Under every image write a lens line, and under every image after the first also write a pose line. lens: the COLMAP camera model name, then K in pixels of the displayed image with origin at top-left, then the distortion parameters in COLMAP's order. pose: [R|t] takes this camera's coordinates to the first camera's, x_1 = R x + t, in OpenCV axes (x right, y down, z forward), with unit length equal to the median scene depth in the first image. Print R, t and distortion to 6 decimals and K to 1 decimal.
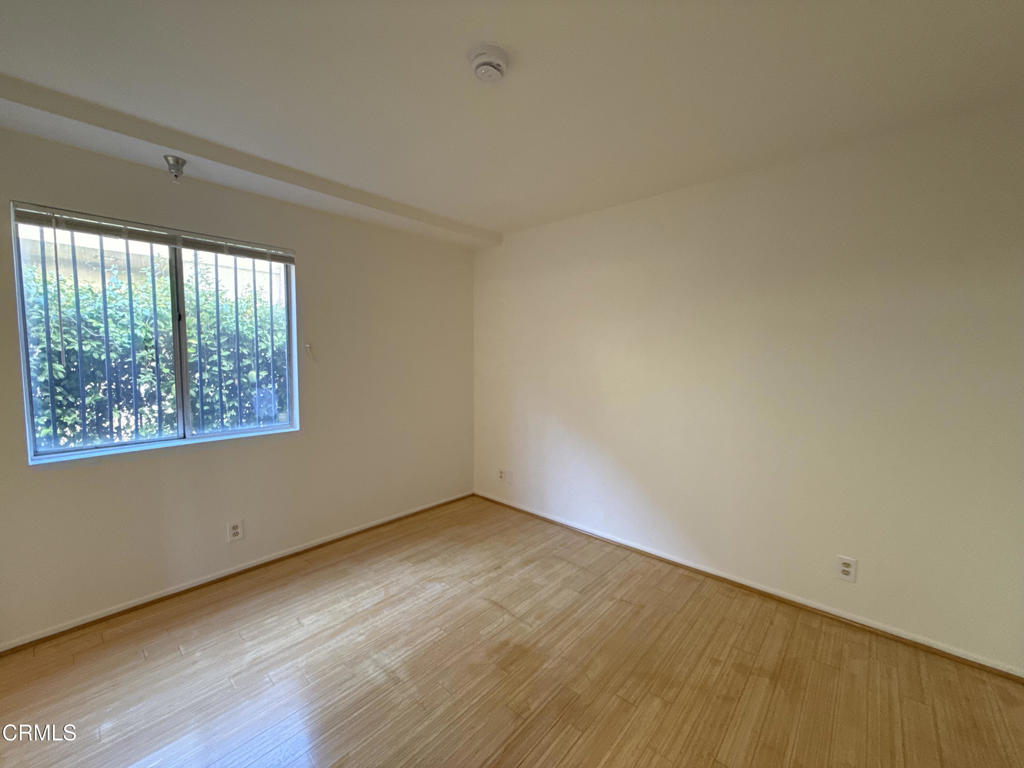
lens RADIAL K [[407.0, 0, 508.5], [0, 407.0, 383.9], [0, 0, 1]] dist [-0.001697, 0.000454]
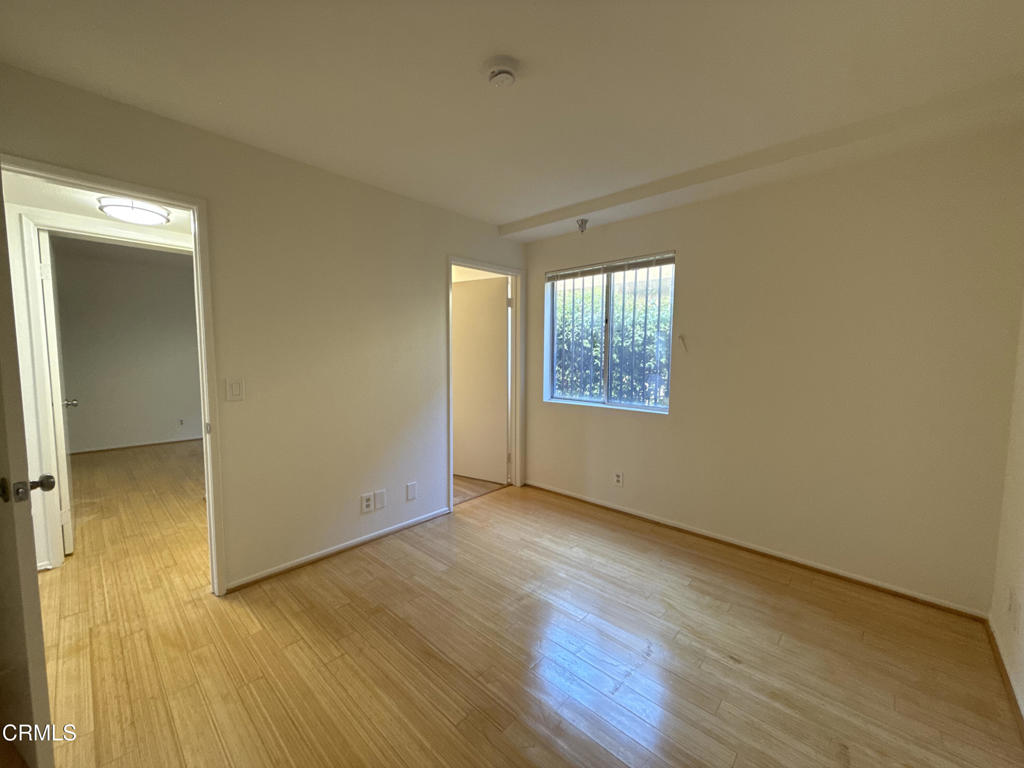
lens RADIAL K [[407.0, 0, 508.5], [0, 407.0, 383.9], [0, 0, 1]] dist [-0.001697, 0.000454]
pose [[-0.018765, 0.069403, -0.997412, 0.743311], [-0.077267, 0.994504, 0.070654, -0.015751], [0.996834, 0.078393, -0.013299, 0.737675]]
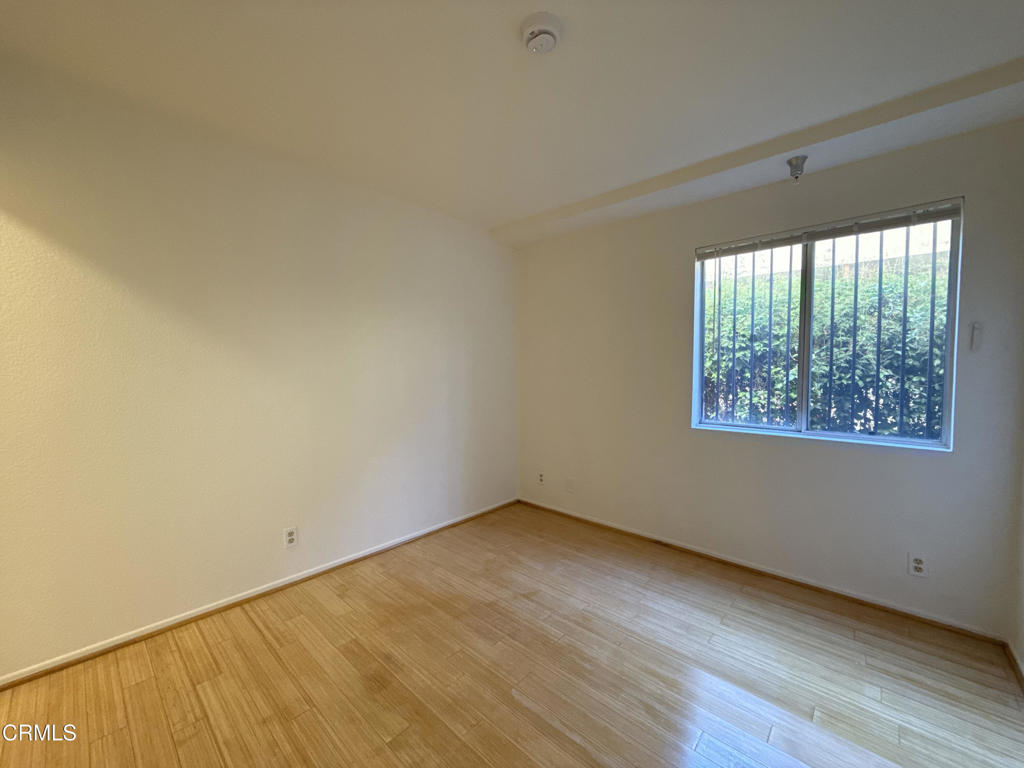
lens RADIAL K [[407.0, 0, 508.5], [0, 407.0, 383.9], [0, 0, 1]] dist [-0.001697, 0.000454]
pose [[0.004747, 0.061491, -0.998096, 0.229328], [-0.048282, 0.996958, 0.061191, -0.012496], [0.998822, 0.047900, 0.007701, 0.274067]]
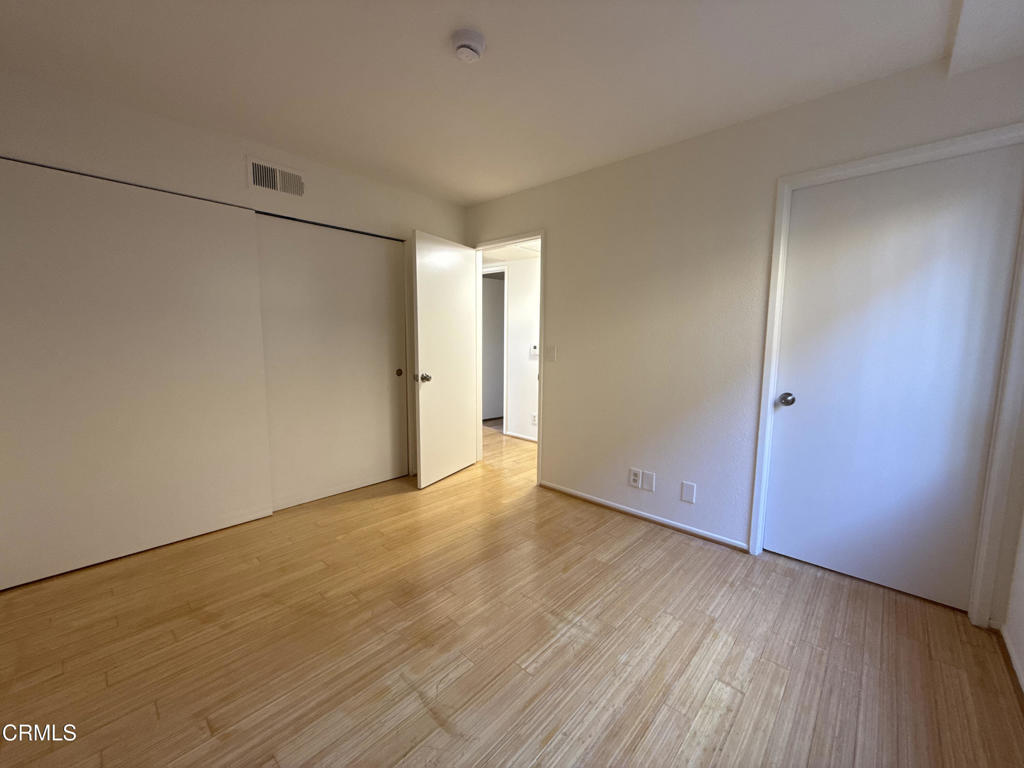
lens RADIAL K [[407.0, 0, 508.5], [0, 407.0, 383.9], [0, 0, 1]] dist [-0.001697, 0.000454]
pose [[-0.999780, -0.015870, 0.013709, -0.128427], [-0.013011, 0.982077, 0.188031, -0.047891], [-0.016447, 0.187812, -0.982067, 1.539278]]
